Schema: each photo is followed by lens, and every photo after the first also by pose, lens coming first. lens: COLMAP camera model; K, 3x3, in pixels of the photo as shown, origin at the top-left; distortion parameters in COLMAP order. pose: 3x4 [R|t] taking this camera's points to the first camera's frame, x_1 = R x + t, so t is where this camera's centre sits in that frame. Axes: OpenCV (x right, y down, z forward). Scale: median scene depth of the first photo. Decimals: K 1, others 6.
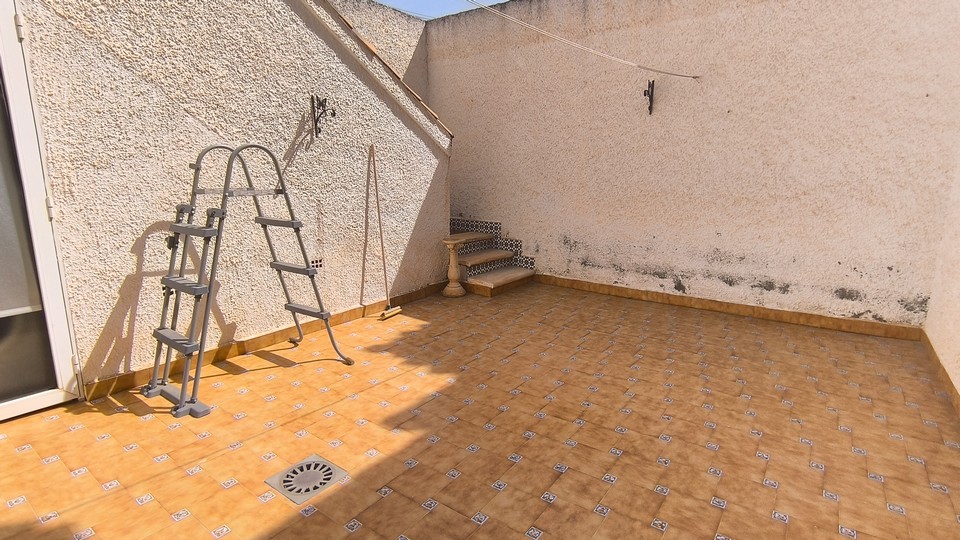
lens RADIAL K [[454.0, 0, 487.3], [0, 454.0, 269.0], [0, 0, 1]] dist [-0.049771, 0.034555]
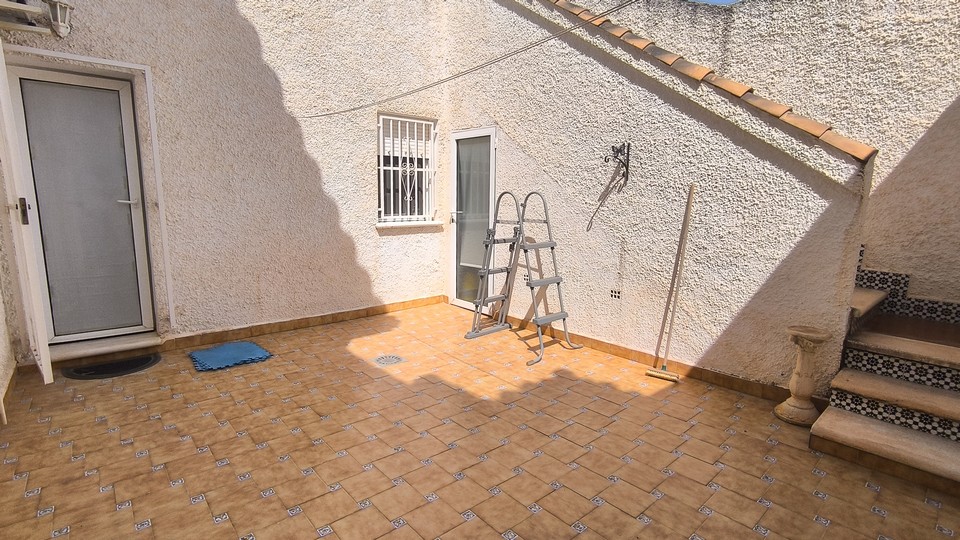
lens RADIAL K [[454.0, 0, 487.3], [0, 454.0, 269.0], [0, 0, 1]] dist [-0.049771, 0.034555]
pose [[-0.184453, 0.143411, -0.972322, 0.826702], [-0.224802, 0.956916, 0.183784, -0.226260], [0.956787, 0.252479, -0.144267, 0.945292]]
